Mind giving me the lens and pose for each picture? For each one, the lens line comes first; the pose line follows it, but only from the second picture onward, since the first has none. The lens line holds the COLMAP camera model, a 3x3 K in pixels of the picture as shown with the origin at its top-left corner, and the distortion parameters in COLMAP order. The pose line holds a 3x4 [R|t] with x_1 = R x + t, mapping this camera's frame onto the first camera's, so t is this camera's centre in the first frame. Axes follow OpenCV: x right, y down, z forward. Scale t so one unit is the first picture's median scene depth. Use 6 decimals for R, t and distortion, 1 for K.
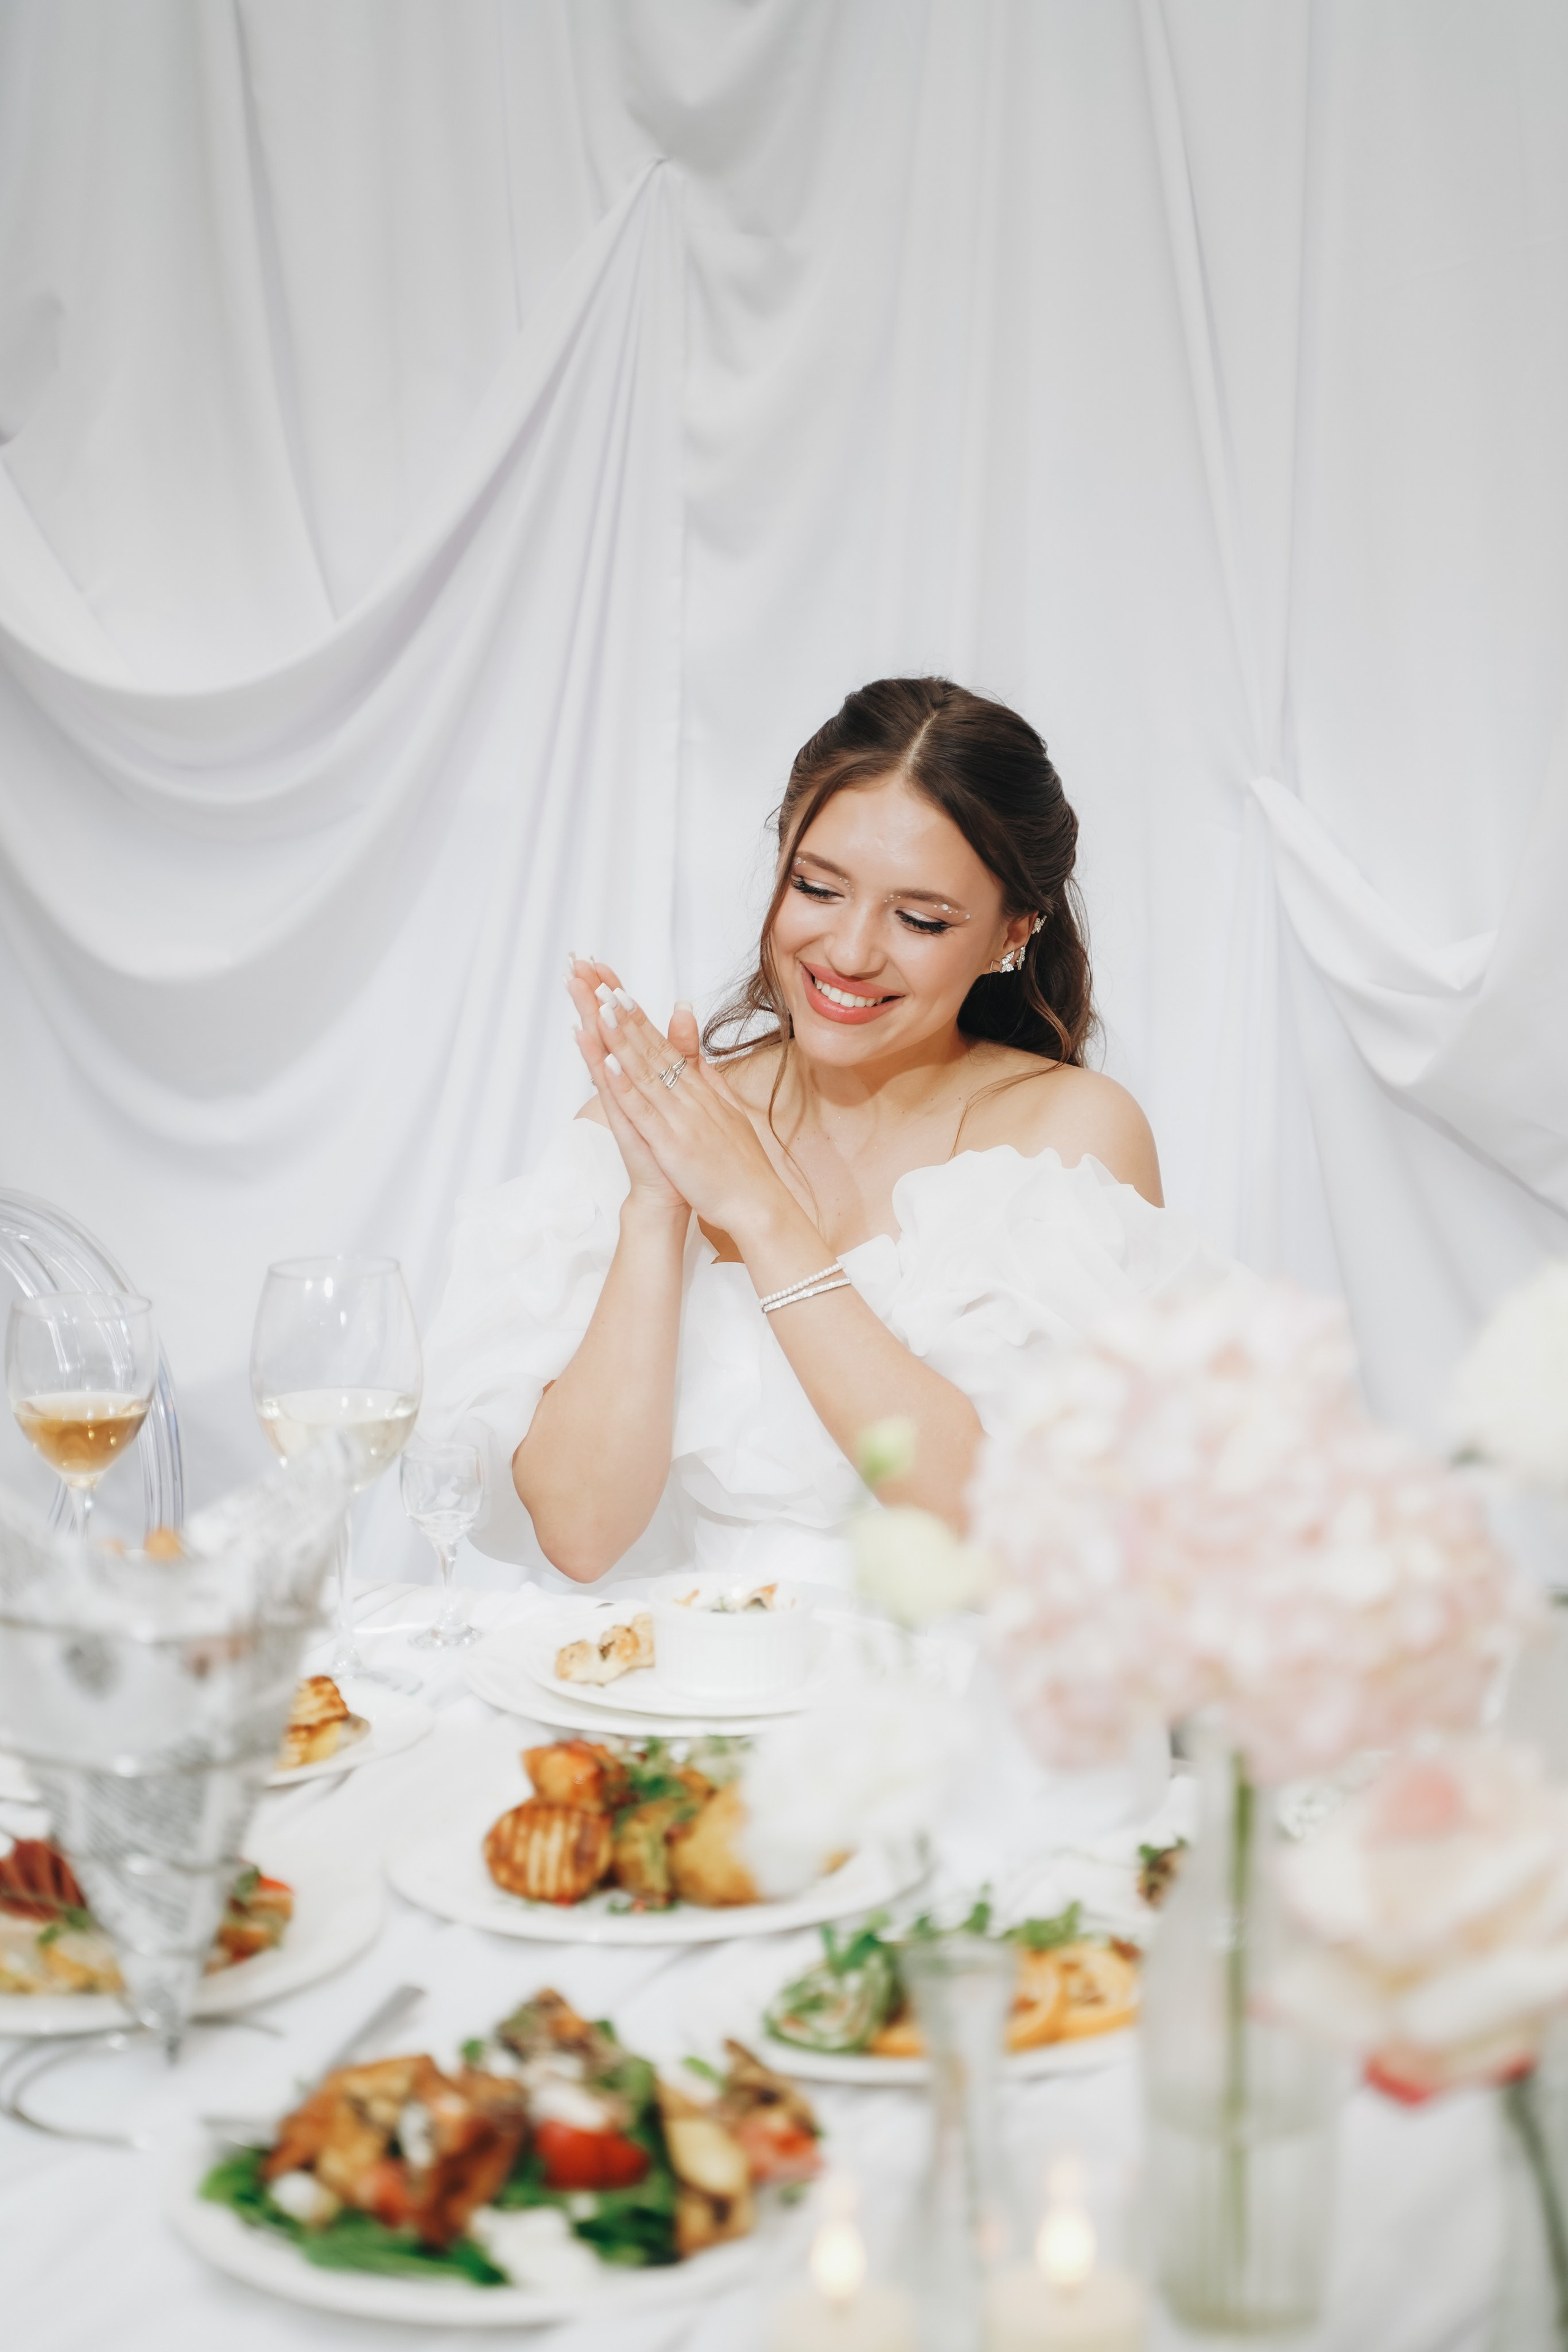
lens RADIAL K [[3411.7, 0, 783.4], [0, 3411.7, 1174.5], [0, 0, 1]] dist [0.153711, 0.013068]
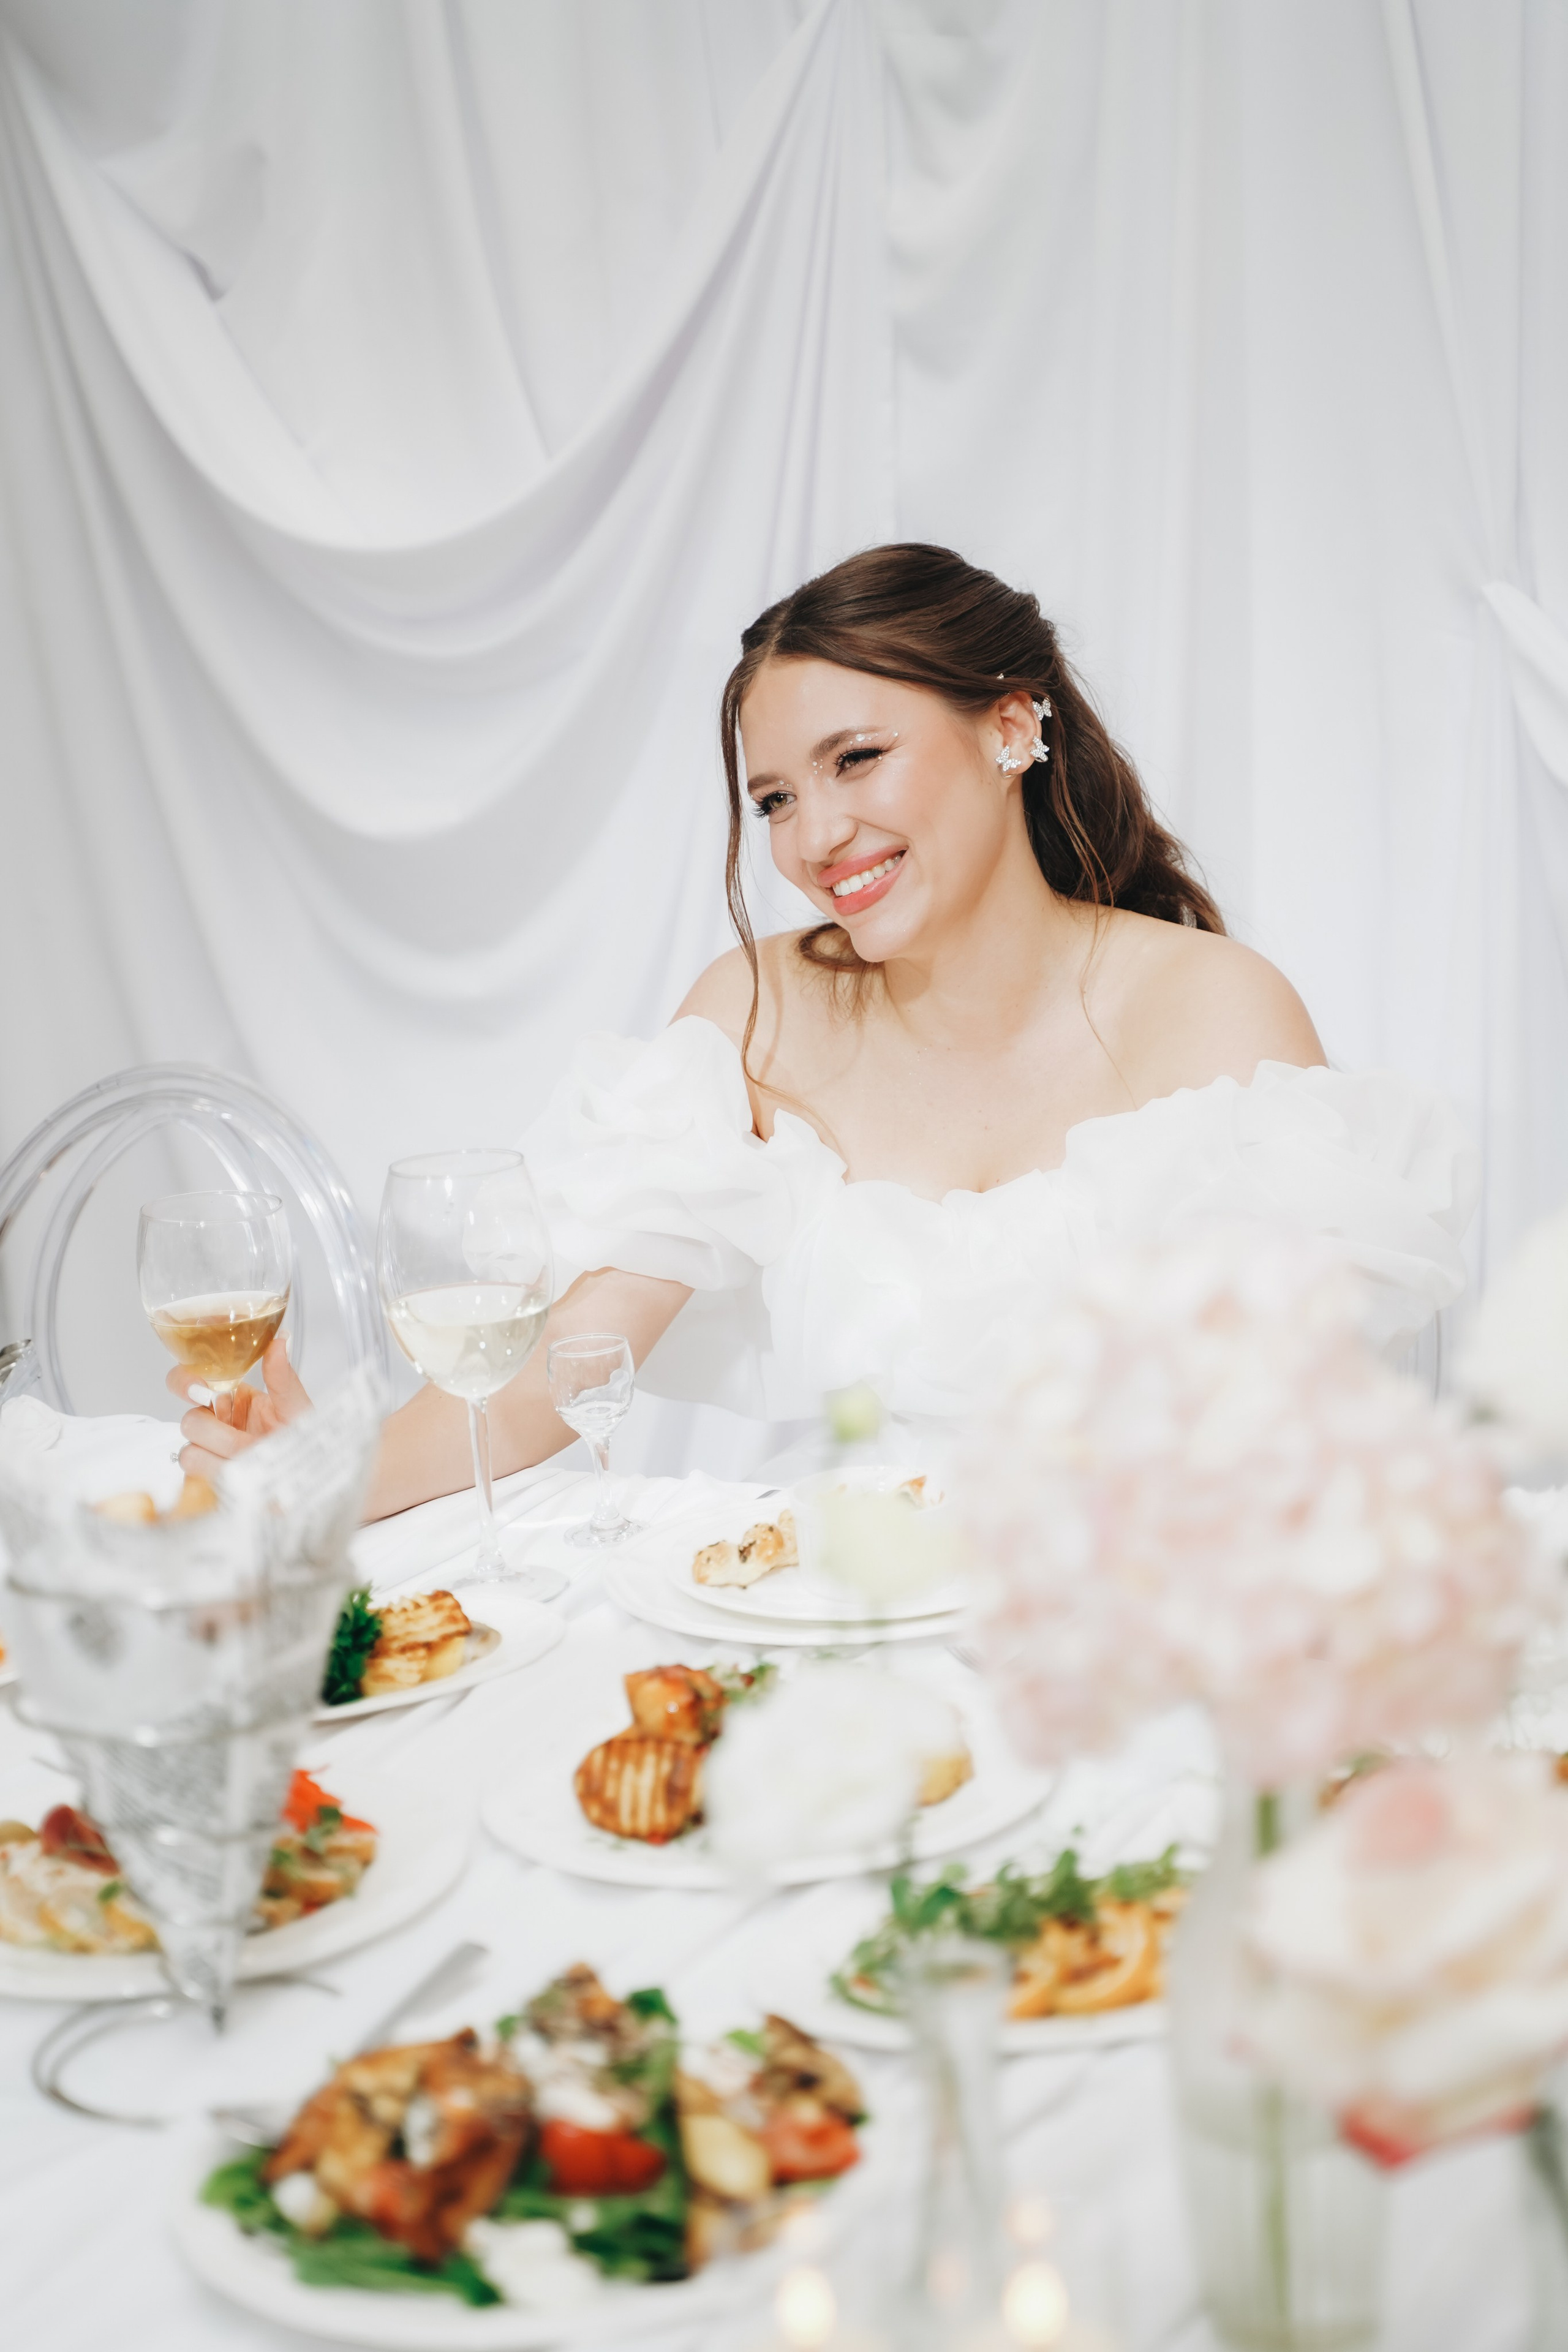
lens RADIAL K [[3411.7, 0, 783.4], [0, 3411.7, 1174.5], [0, 0, 1]] dist [0.153711, 0.013068]
pose [[0.995645, -0.033045, -0.087176, 0.071854], [0.037502, 0.998045, 0.050000, -0.023365], [0.085353, -0.053052, 0.994937, 0.072212]]
